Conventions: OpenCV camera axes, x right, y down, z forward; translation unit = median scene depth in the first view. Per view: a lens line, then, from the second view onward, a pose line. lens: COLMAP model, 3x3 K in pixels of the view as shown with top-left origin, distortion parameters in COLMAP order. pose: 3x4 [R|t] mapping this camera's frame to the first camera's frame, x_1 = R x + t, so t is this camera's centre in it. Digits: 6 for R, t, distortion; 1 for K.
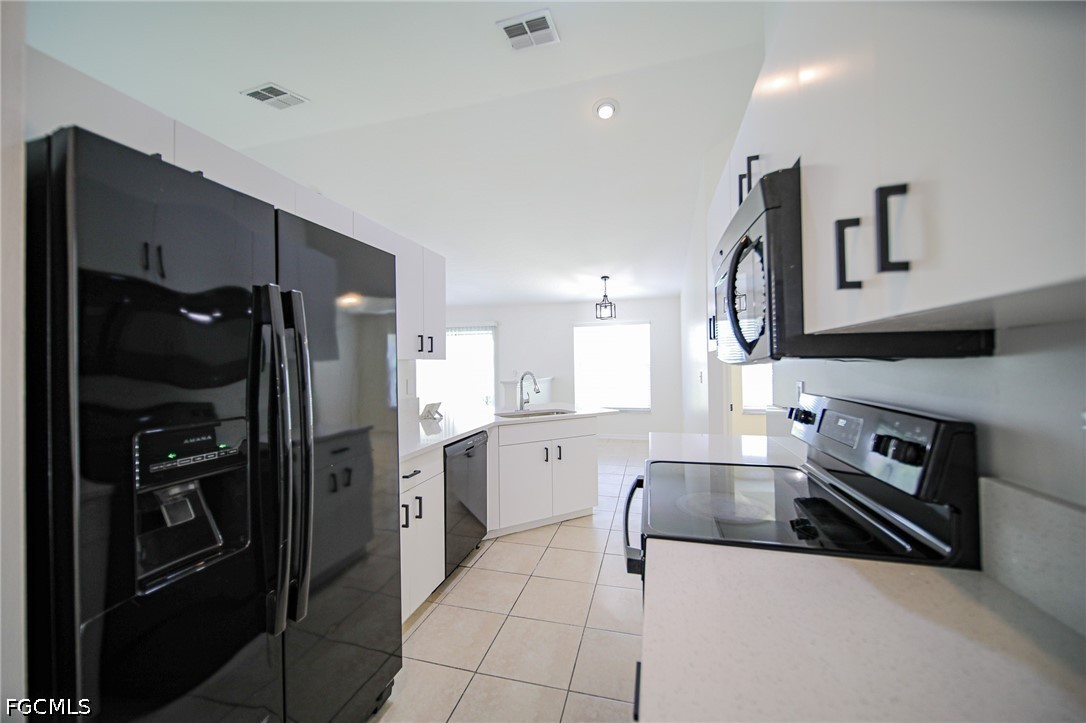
lens RADIAL K [[378.1, 0, 543.0], [0, 378.1, 361.5], [0, 0, 1]] dist [-0.001584, -0.000247]
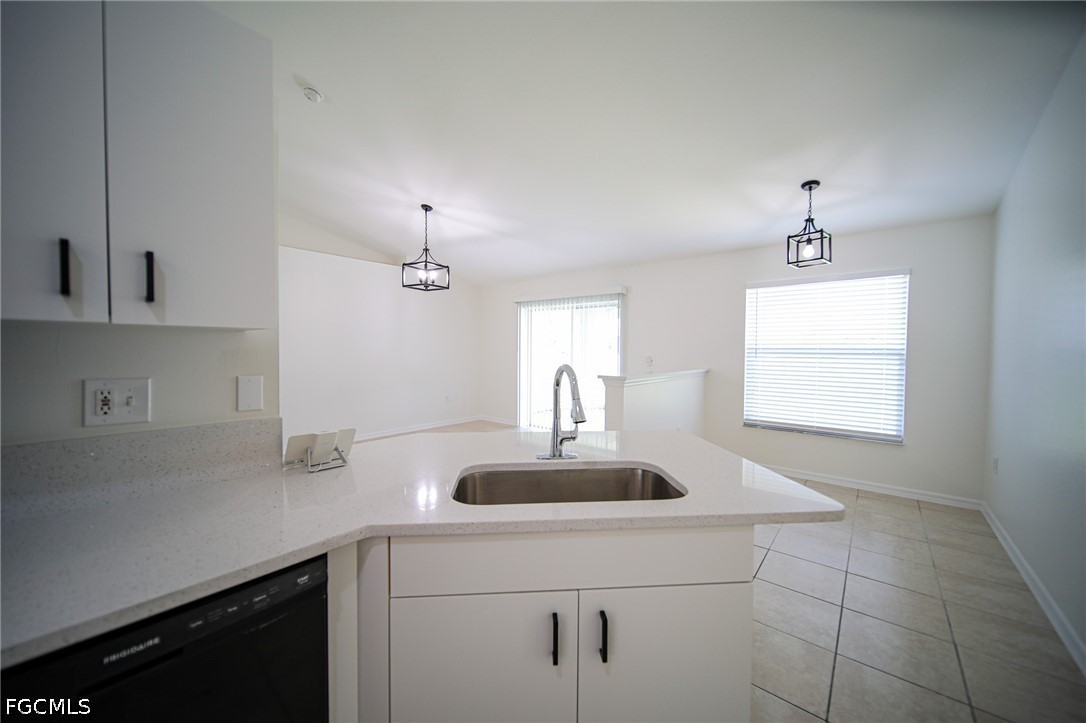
lens RADIAL K [[387.9, 0, 543.0], [0, 387.9, 361.5], [0, 0, 1]] dist [0.001653, 0.000099]
pose [[0.906848, 0.034155, -0.420071, 0.062486], [-0.014972, 0.998692, 0.048880, 0.001048], [0.421191, -0.038038, 0.906174, 0.348817]]
